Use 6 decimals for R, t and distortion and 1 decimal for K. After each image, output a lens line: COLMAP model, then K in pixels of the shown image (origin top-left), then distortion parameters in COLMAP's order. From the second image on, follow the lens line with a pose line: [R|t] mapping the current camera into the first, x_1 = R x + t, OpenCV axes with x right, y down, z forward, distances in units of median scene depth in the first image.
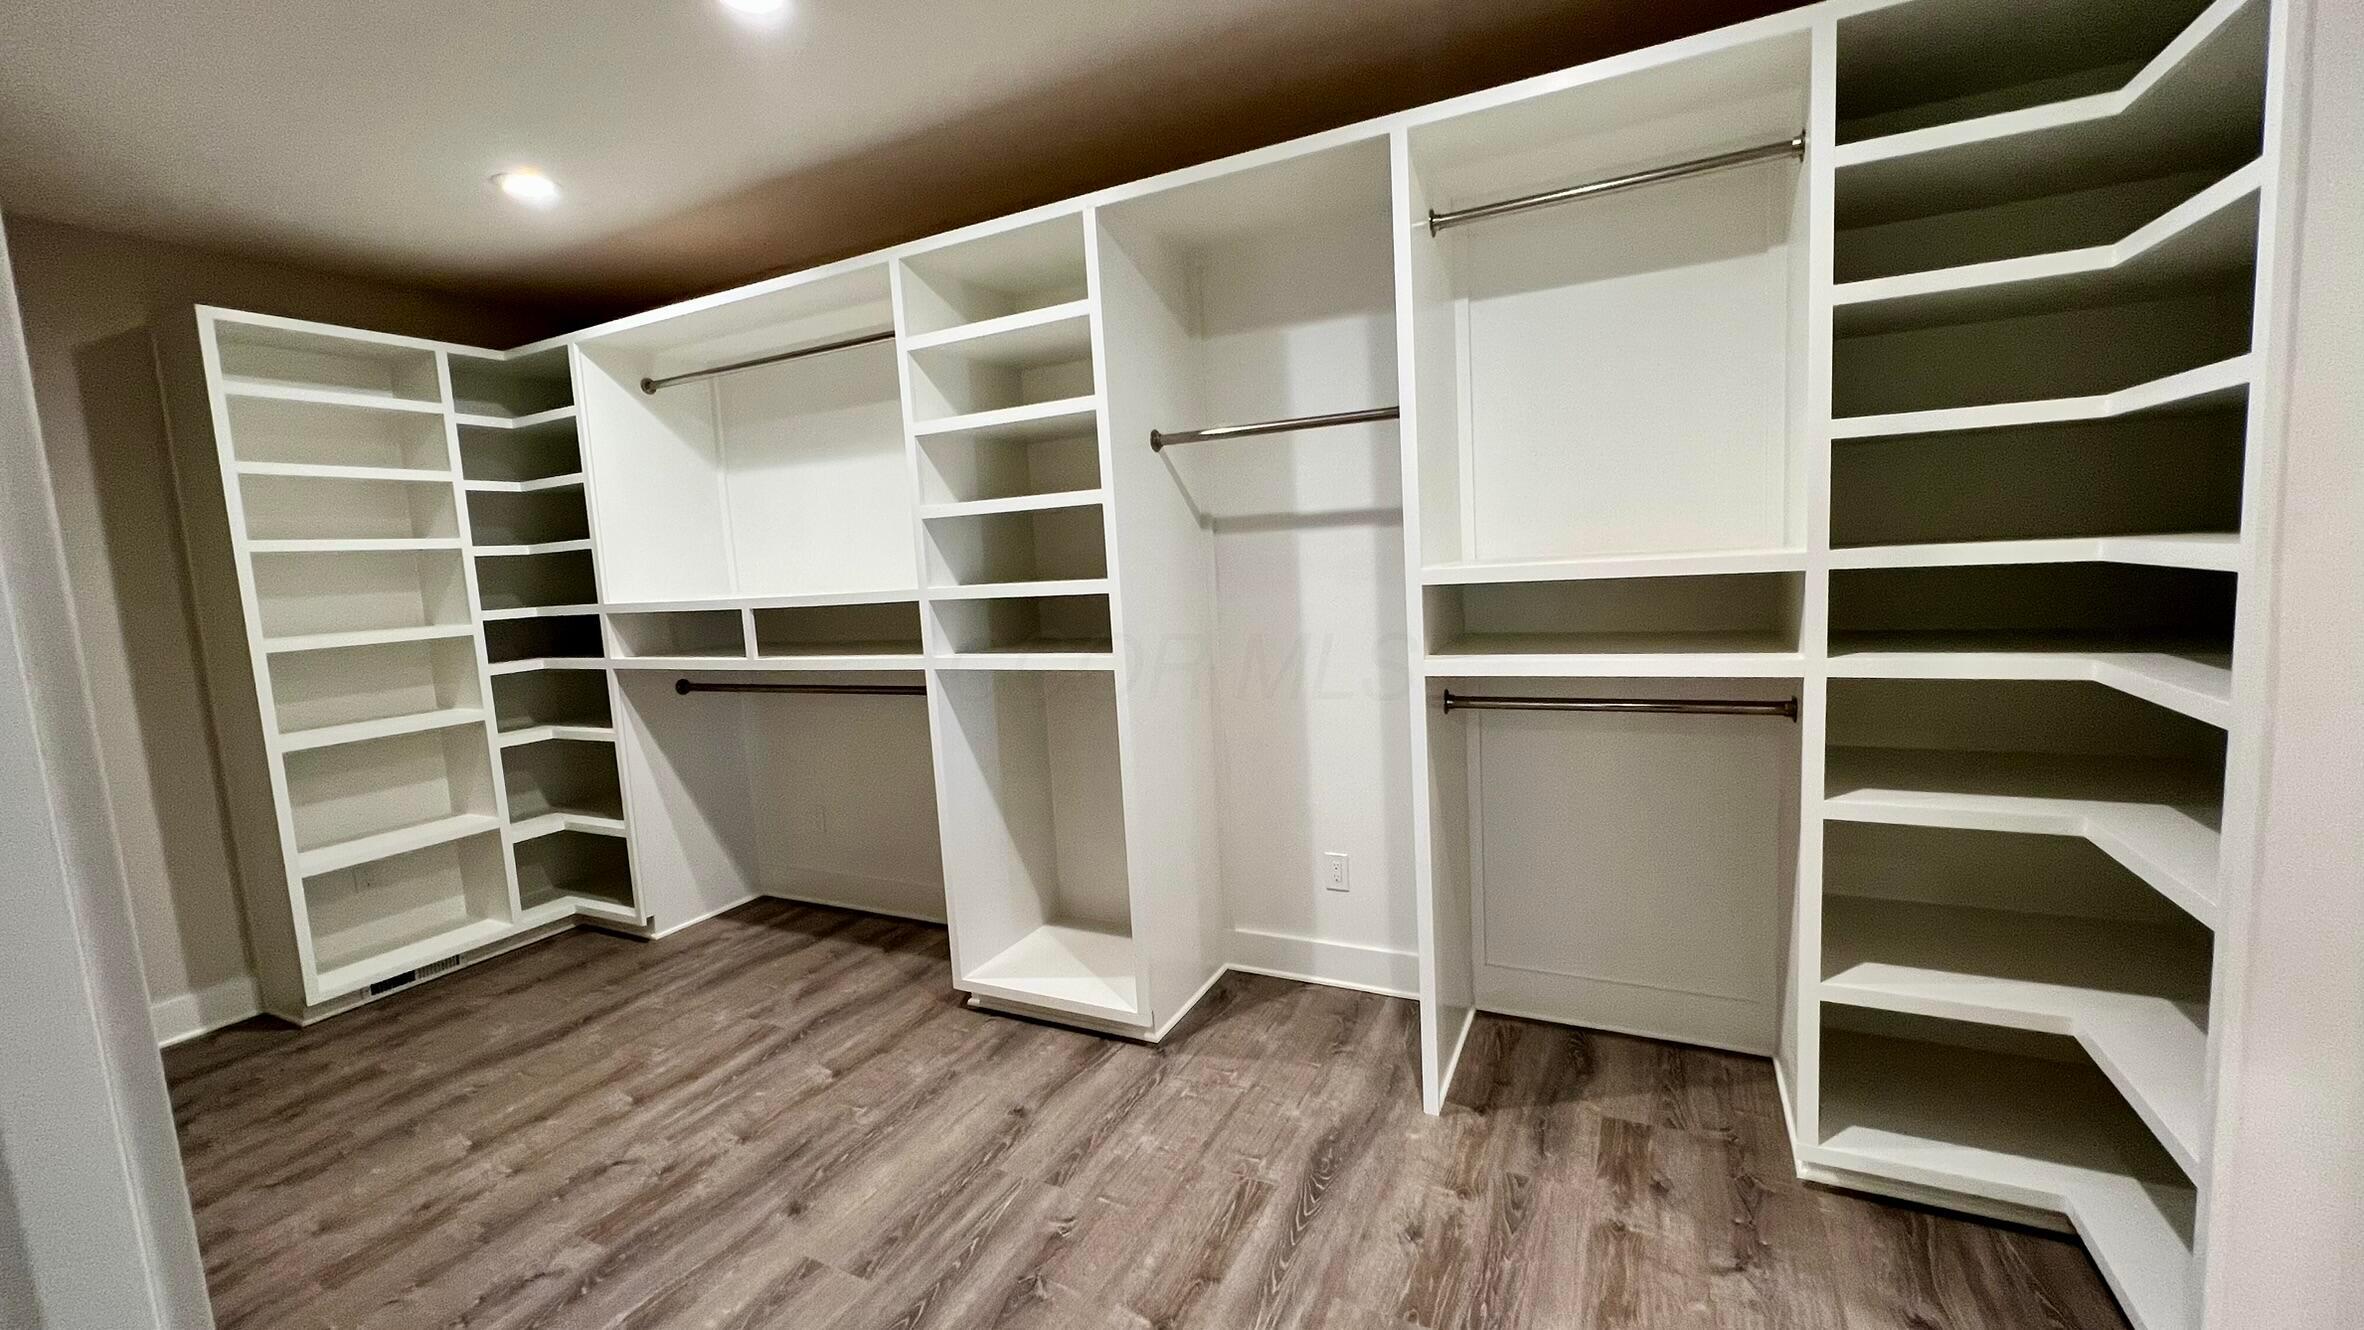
lens RADIAL K [[942.9, 0, 1181.0], [0, 942.9, 649.4], [0, 0, 1]] dist [0.000140, -0.000037]
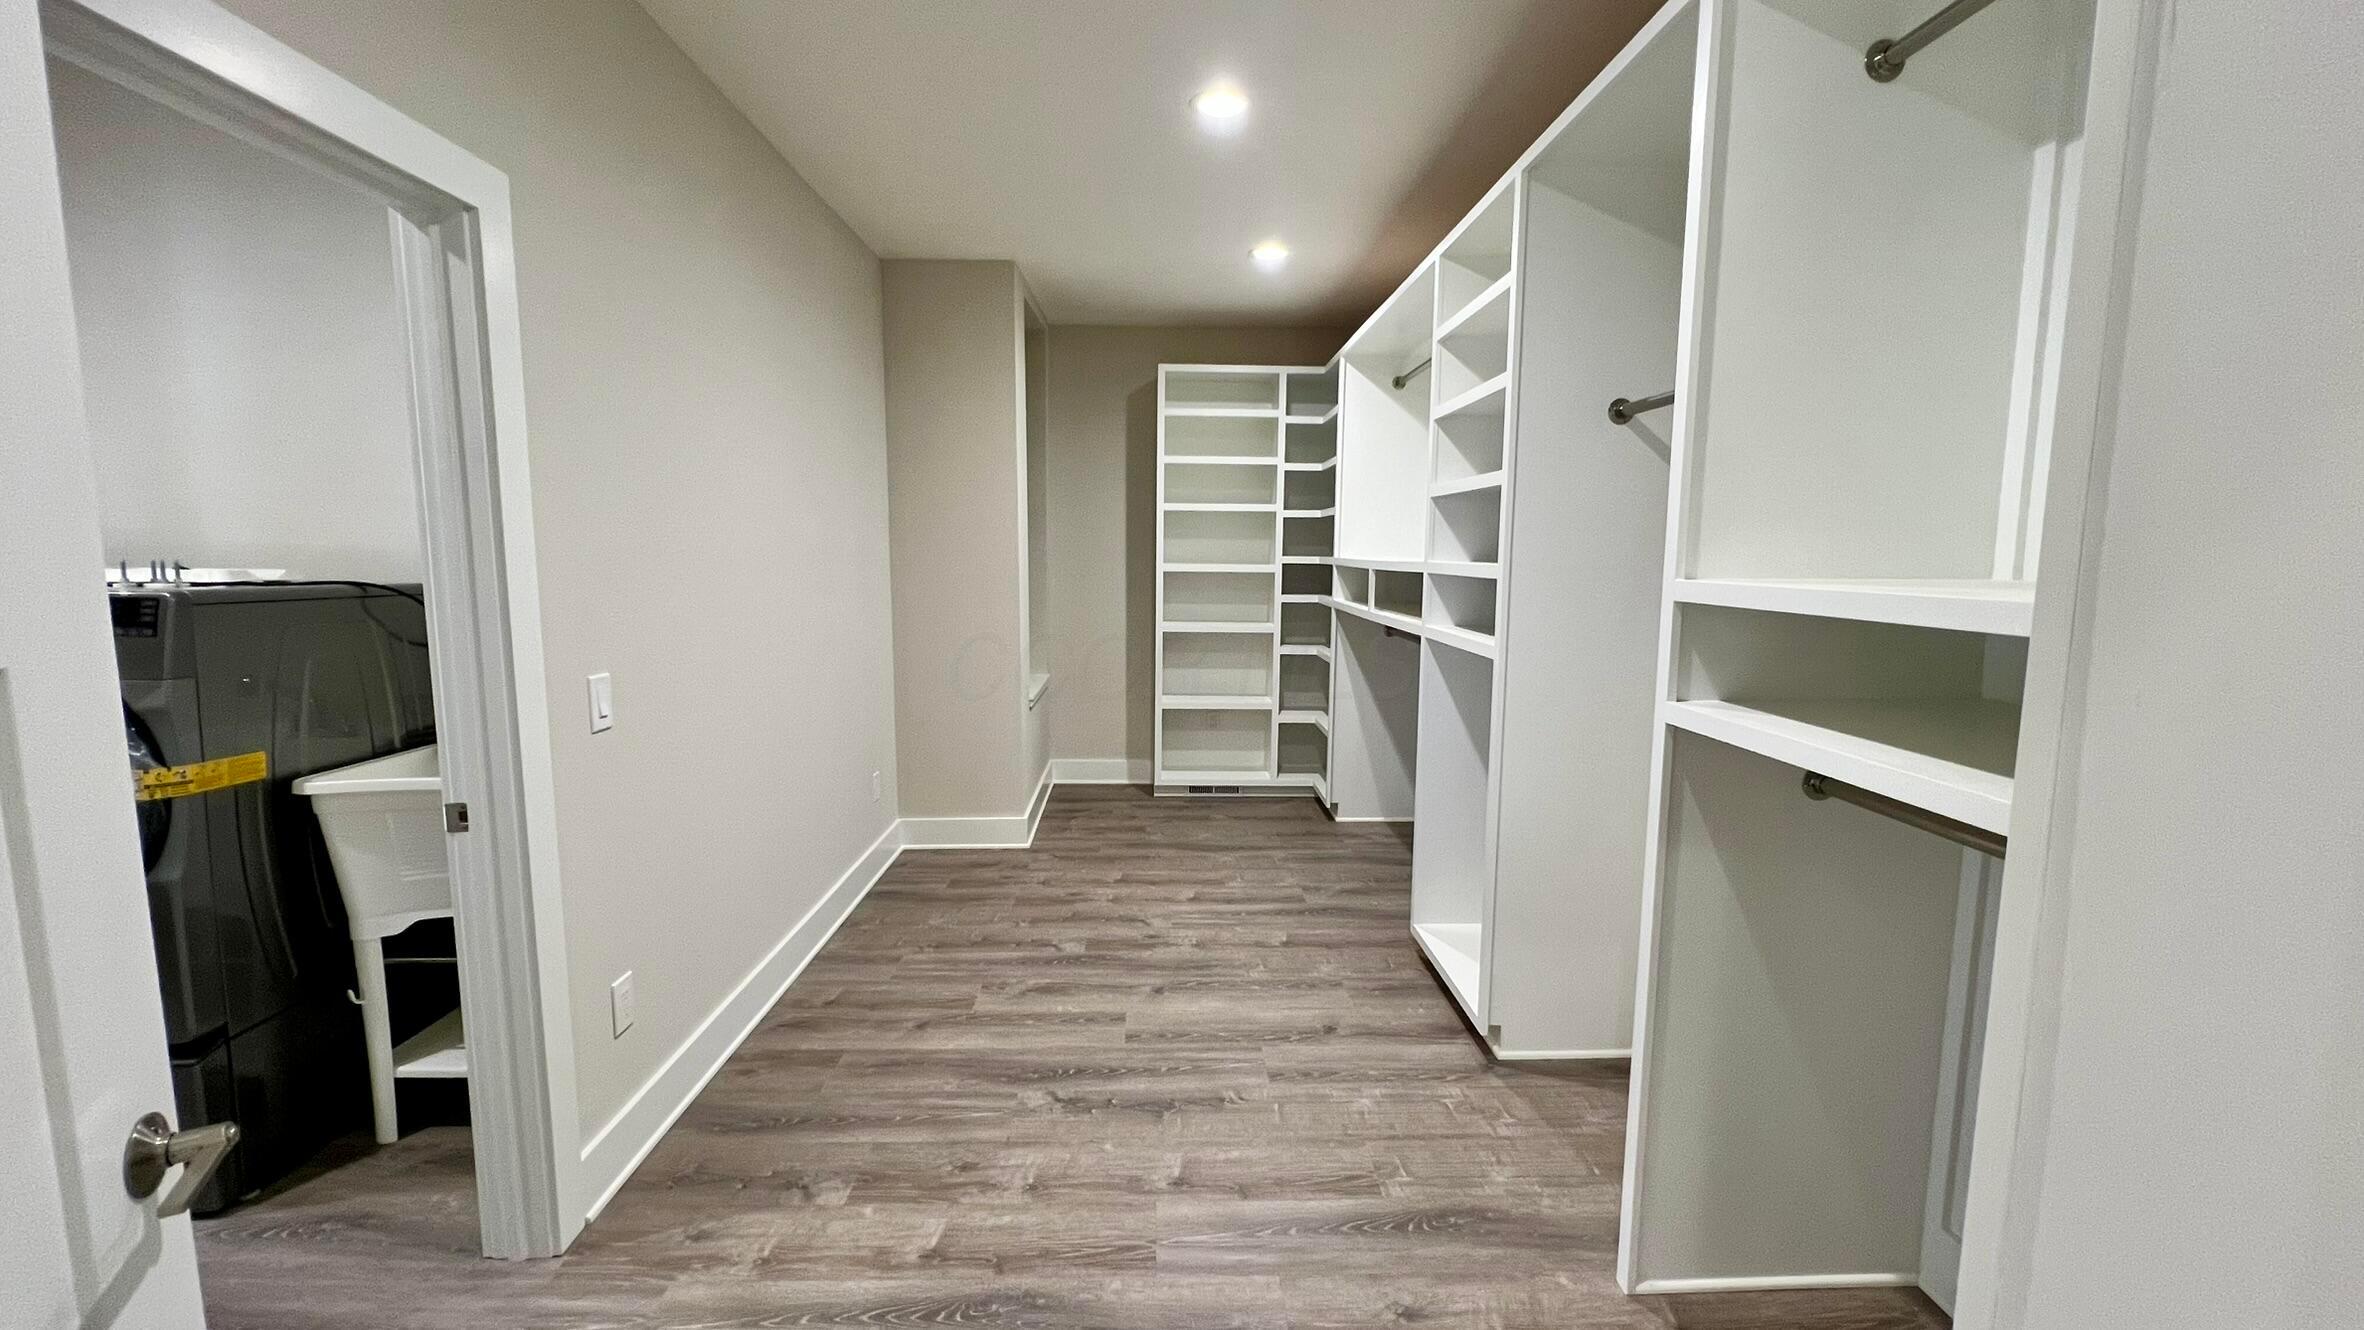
lens RADIAL K [[949.8, 0, 1197.2], [0, 949.8, 662.5], [0, 0, 1]] dist [-0.000892, 0.000175]
pose [[0.483912, 0.165688, -0.859289, 0.545879], [-0.124301, 0.984971, 0.119921, -0.047543], [0.866244, 0.048779, 0.497234, 0.232221]]
